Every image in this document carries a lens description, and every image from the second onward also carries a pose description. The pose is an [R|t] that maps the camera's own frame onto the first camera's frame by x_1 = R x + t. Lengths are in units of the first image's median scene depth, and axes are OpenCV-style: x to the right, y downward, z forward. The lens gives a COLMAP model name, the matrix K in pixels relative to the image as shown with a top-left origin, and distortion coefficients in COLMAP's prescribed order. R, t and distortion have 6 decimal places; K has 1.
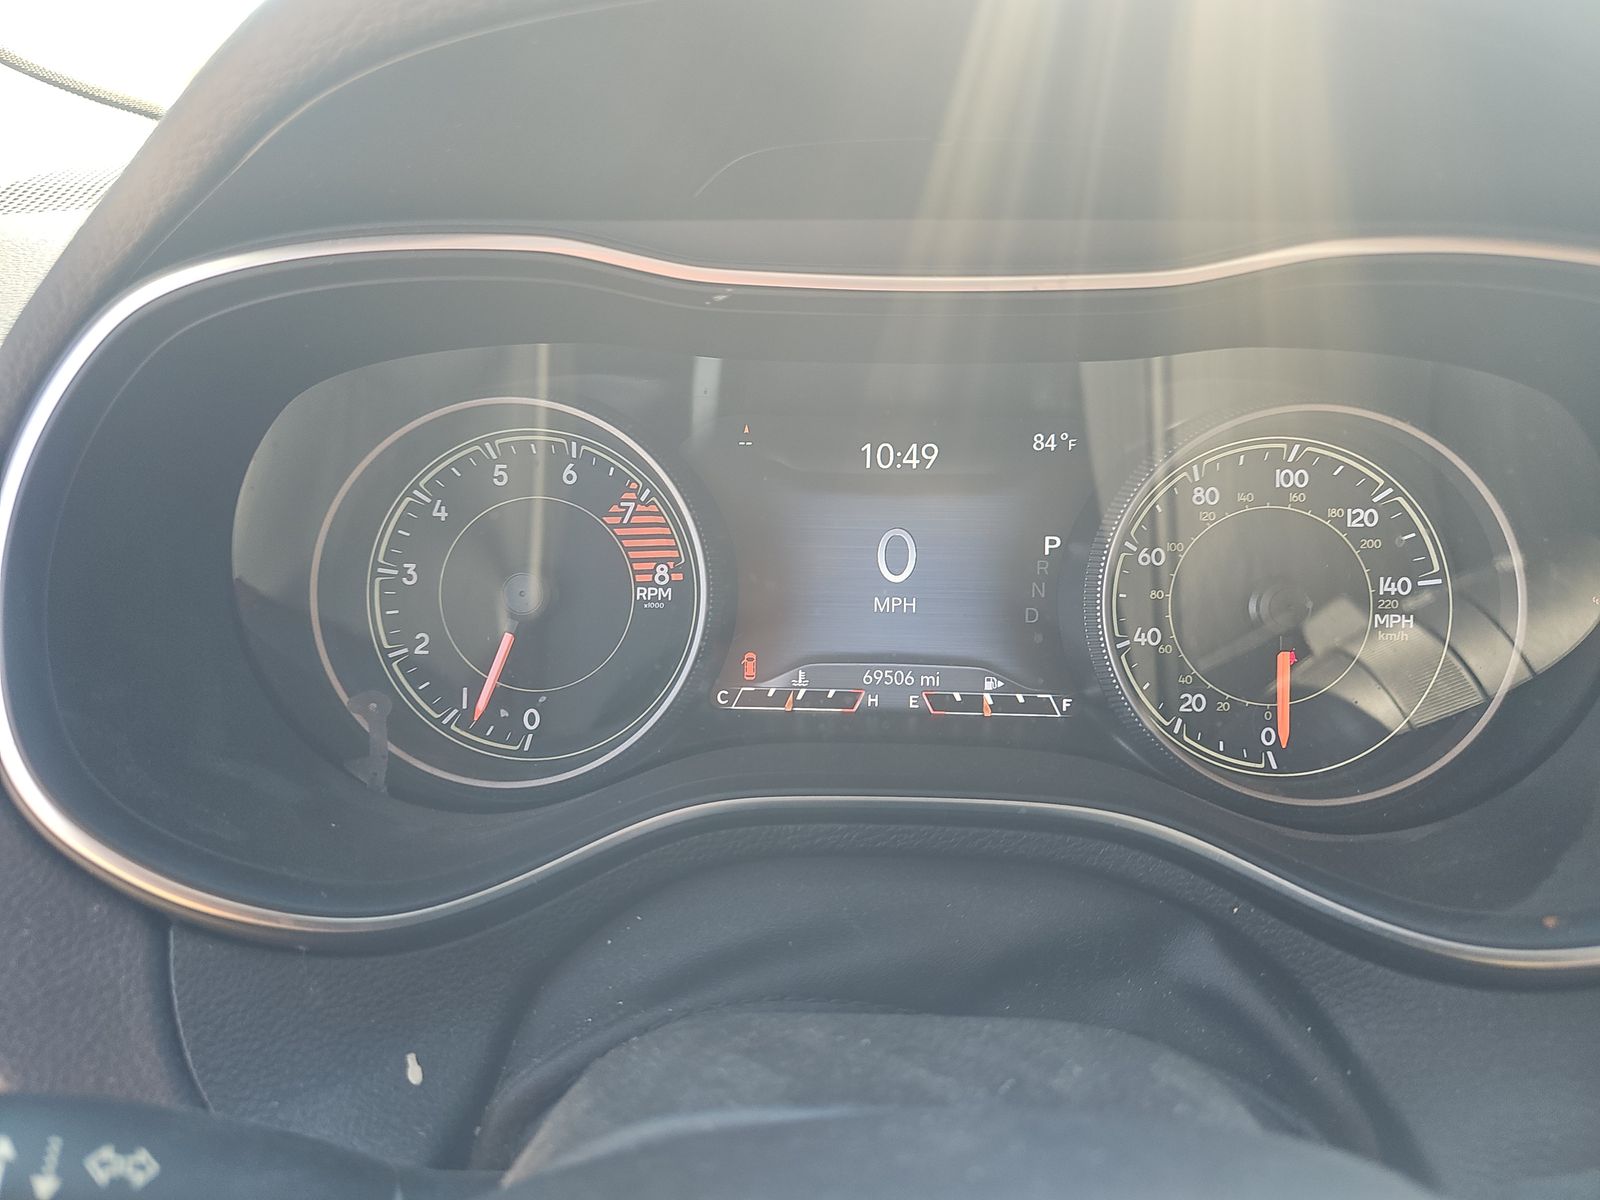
lens RADIAL K [[1067.5, 0, 800.0], [0, 1067.5, 600.0], [0, 0, 1]] dist [0.019113, -0.000335]
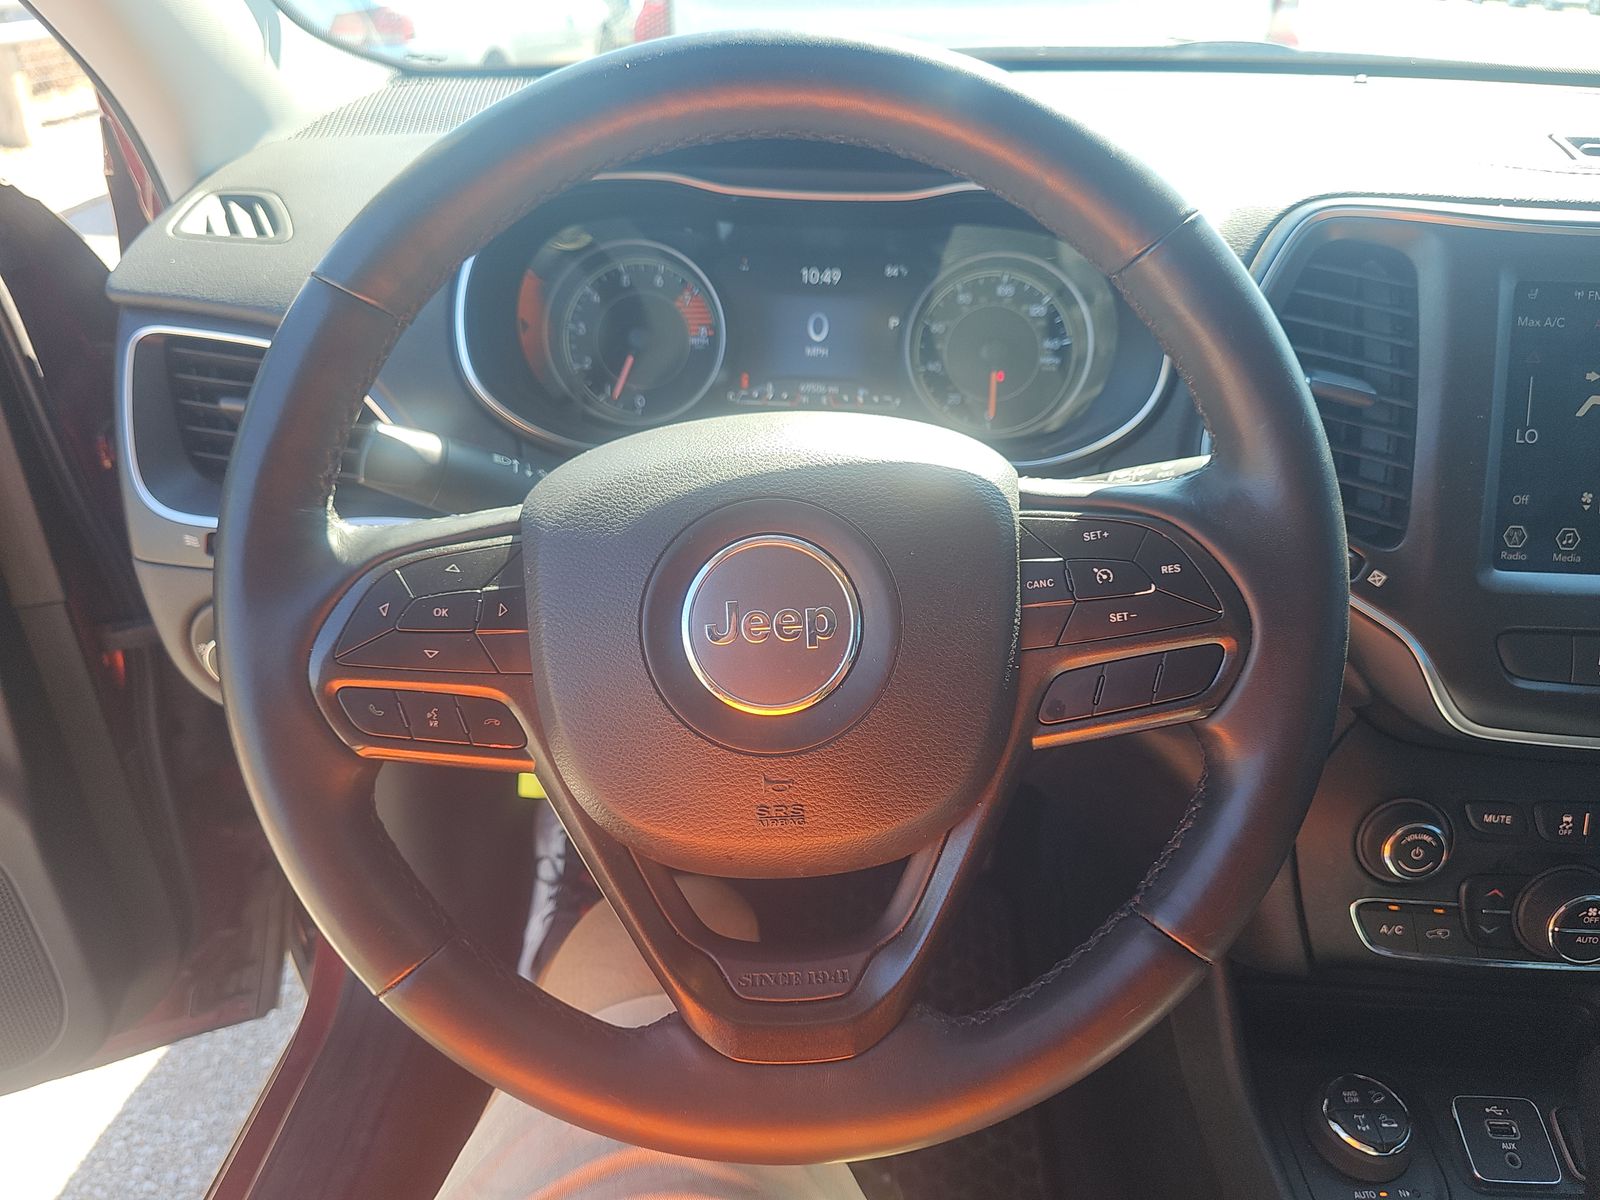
lens RADIAL K [[1067.5, 0, 800.0], [0, 1067.5, 600.0], [0, 0, 1]] dist [0.019113, -0.000335]
pose [[0.999432, 0.029720, -0.015906, 0.106878], [-0.027530, 0.991945, 0.123640, 0.231614], [0.019452, -0.123132, 0.992200, -1.122008]]
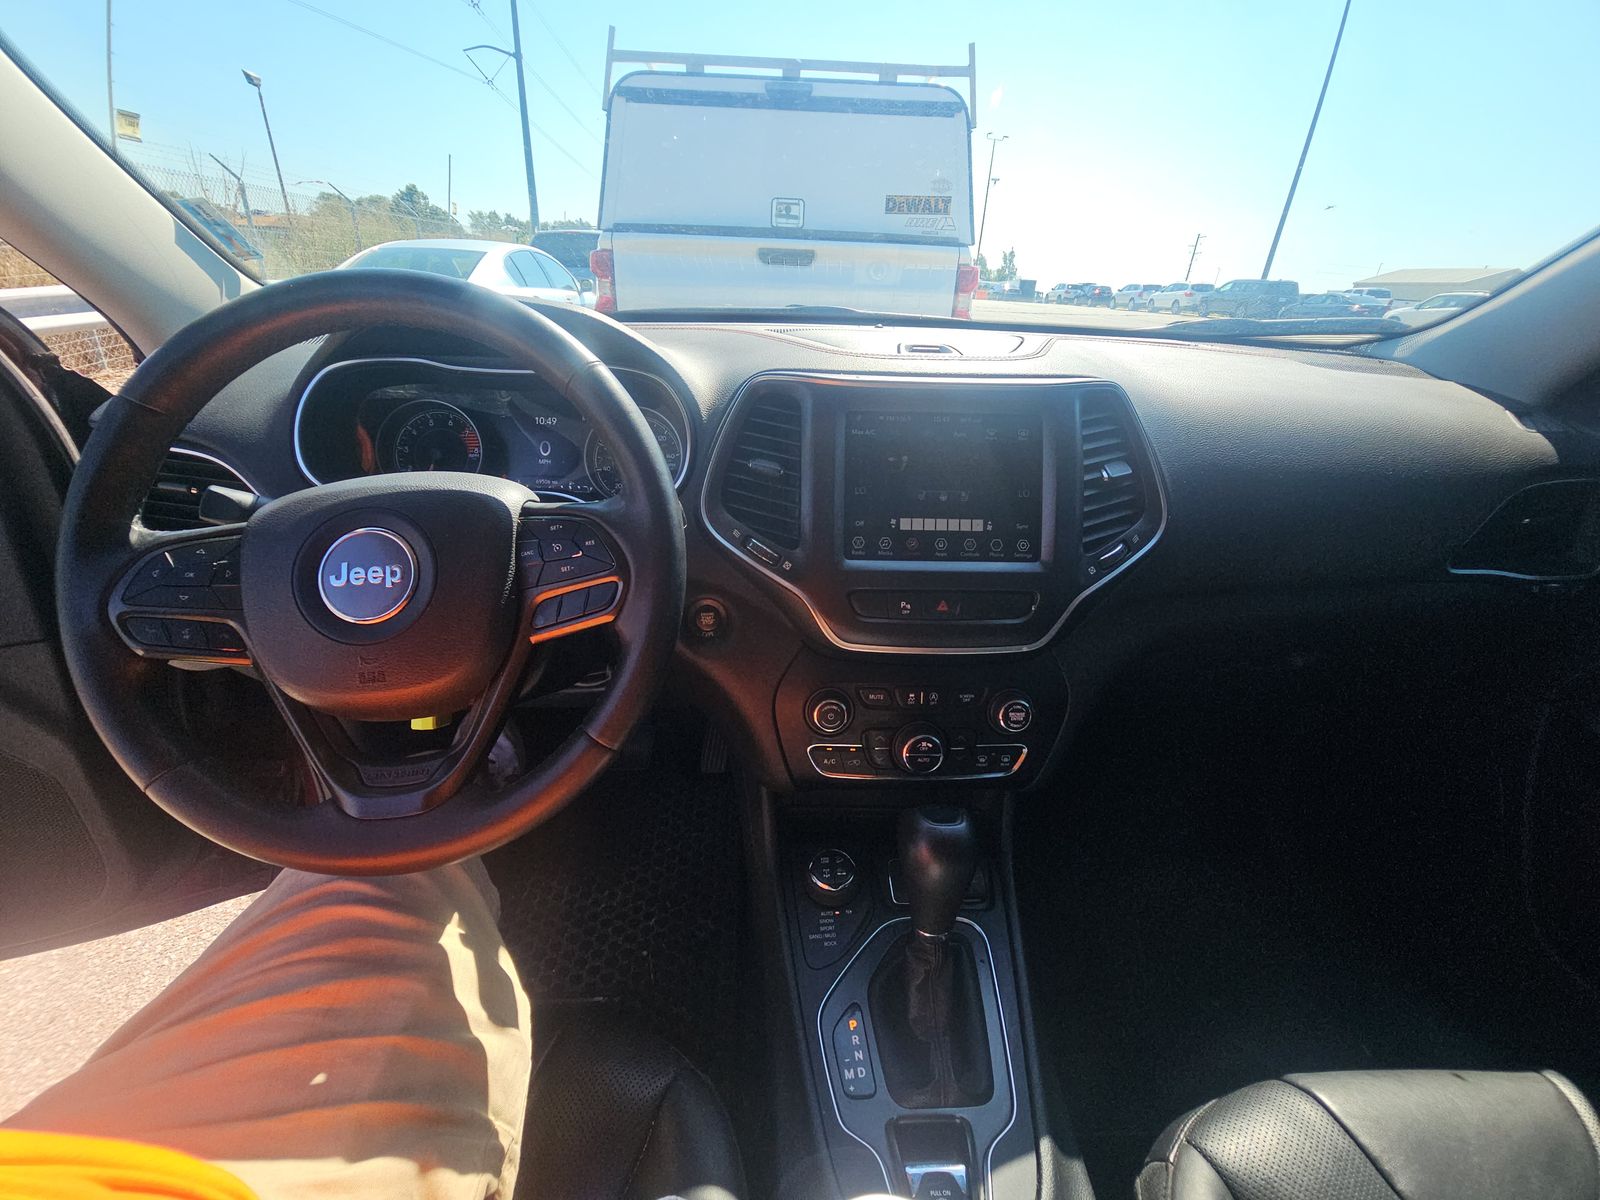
lens RADIAL K [[638.5, 0, 800.0], [0, 638.5, 600.0], [0, 0, 1]] dist [0.002785, -0.000308]
pose [[0.999145, 0.006221, 0.040874, 0.929953], [-0.008005, 0.999016, 0.043626, 0.397984], [-0.040563, -0.043916, 0.998211, -1.320848]]
